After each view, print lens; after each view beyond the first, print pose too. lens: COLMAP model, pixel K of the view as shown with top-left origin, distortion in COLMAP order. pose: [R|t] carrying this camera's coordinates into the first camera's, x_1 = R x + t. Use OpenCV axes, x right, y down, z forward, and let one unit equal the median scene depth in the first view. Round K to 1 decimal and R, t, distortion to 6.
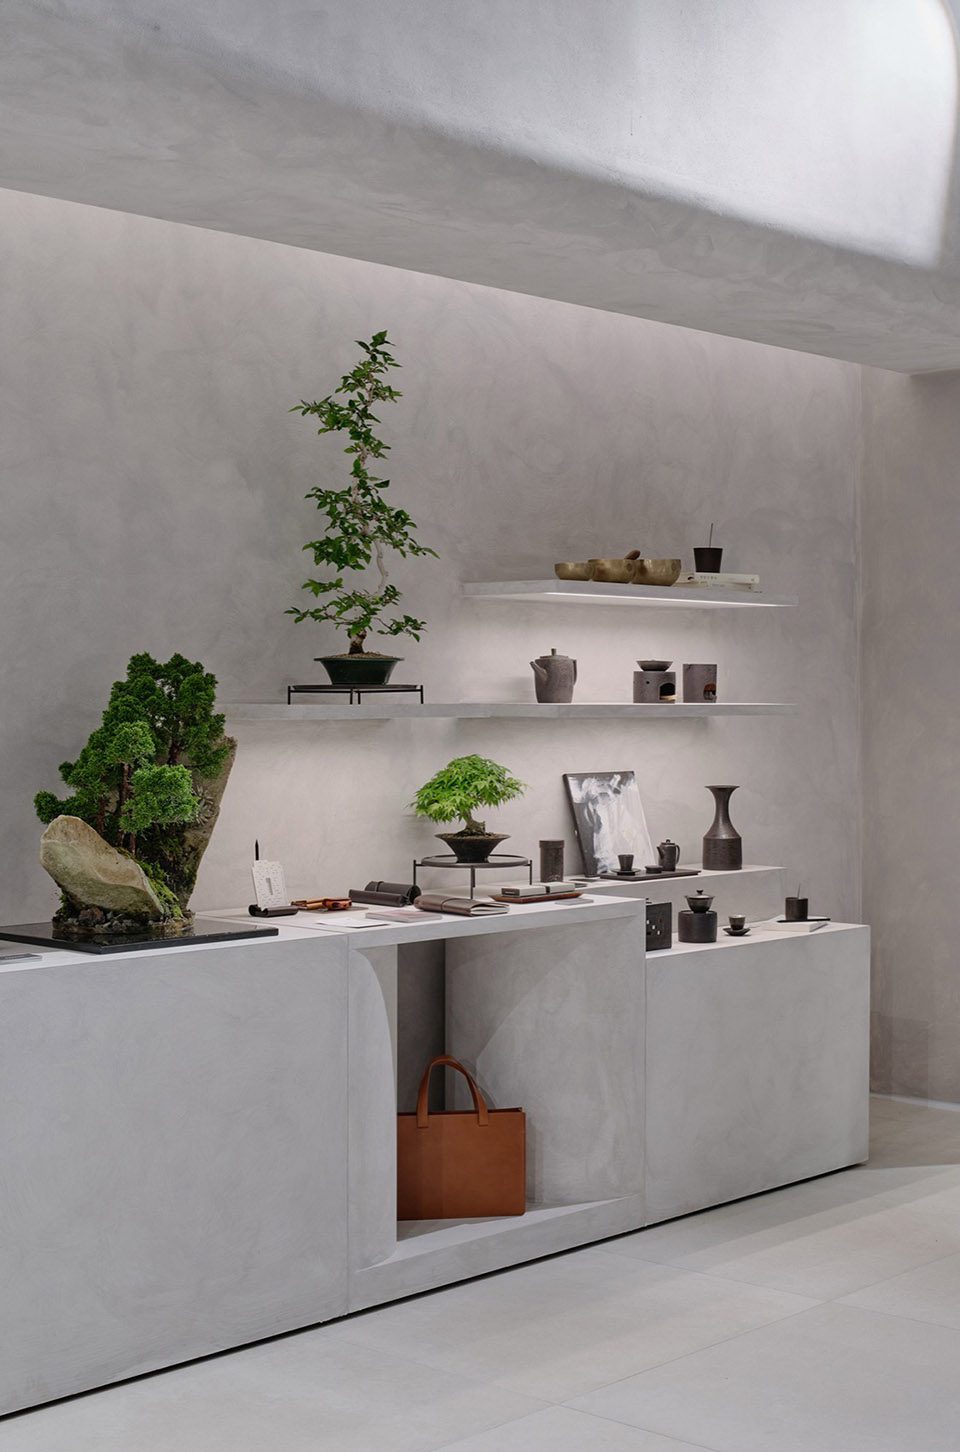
lens RADIAL K [[1983.4, 0, 480.0], [0, 1983.4, 726.0], [0, 0, 1]] dist [0.008546, 0.011209]
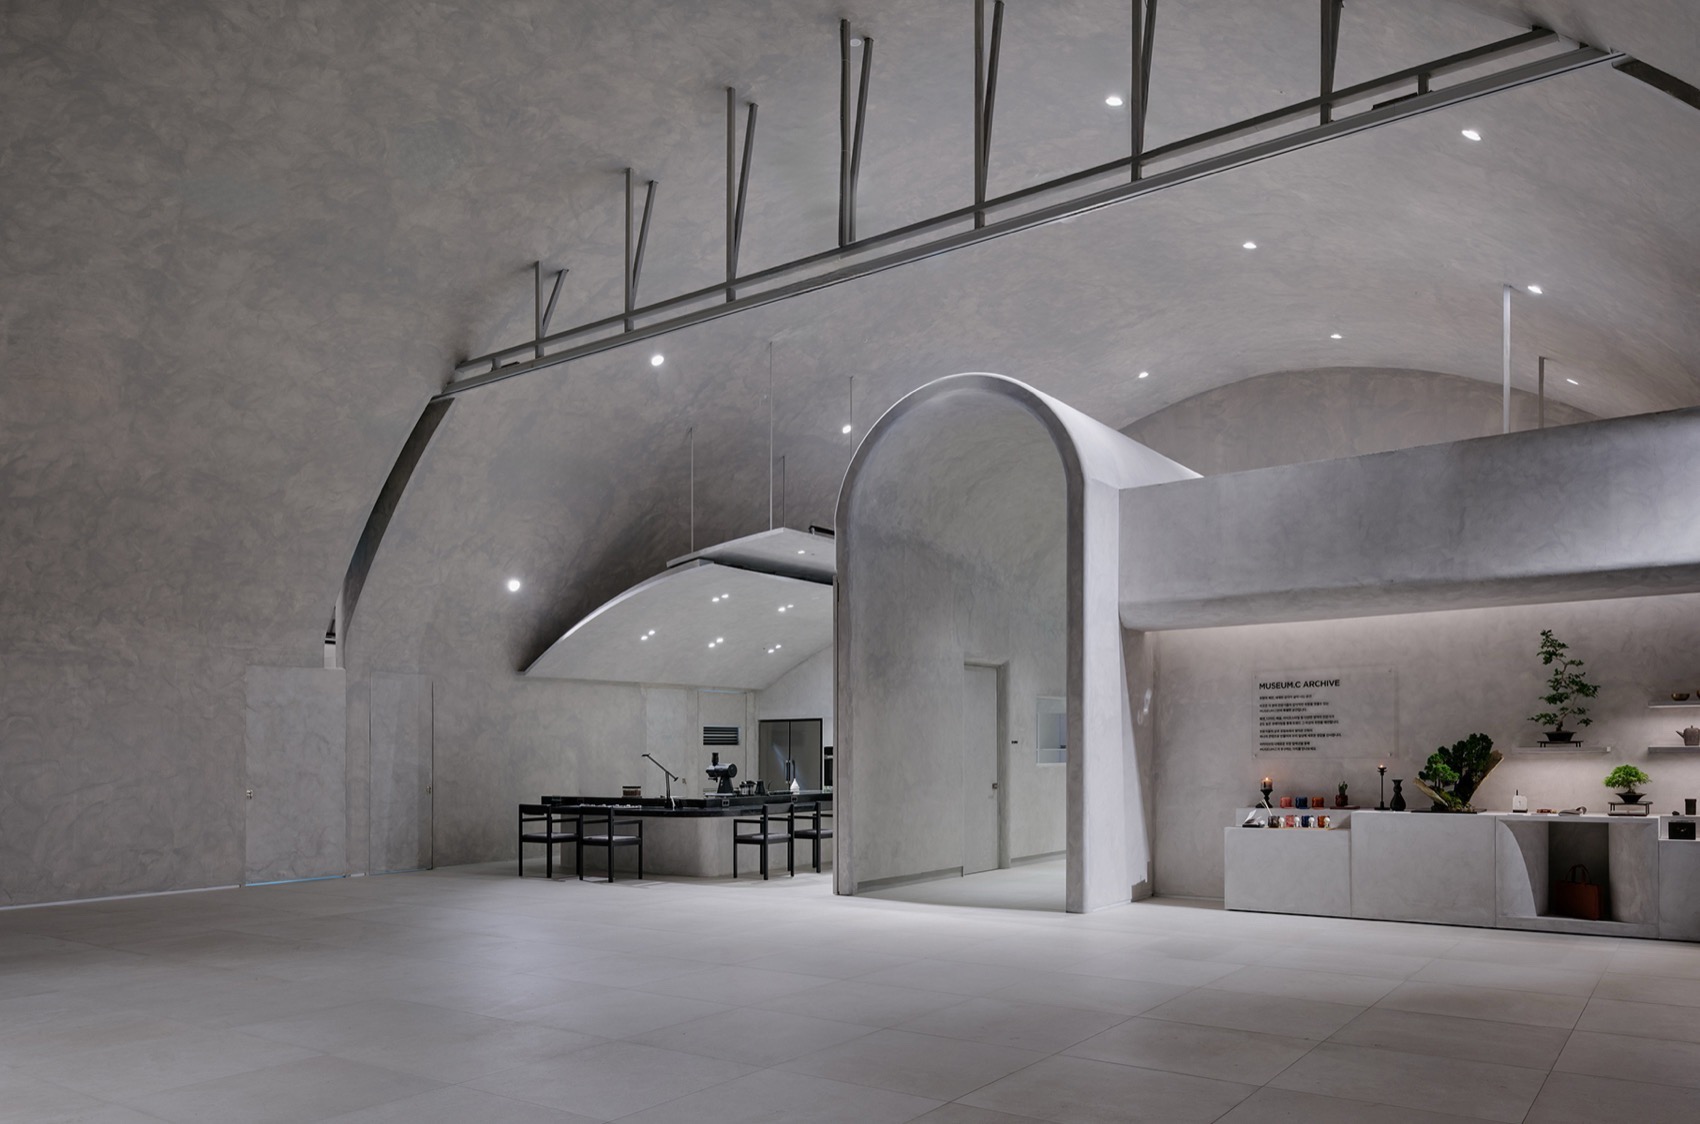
lens RADIAL K [[1215.9, 0, 852.2], [0, 1215.9, 774.8], [0, 0, 1]] dist [0.012930, -0.006243]
pose [[0.153153, 0.015045, -0.988088, 1.465666], [-0.007036, 0.999875, 0.014134, 0.011074], [0.988177, 0.004787, 0.153239, -0.336416]]
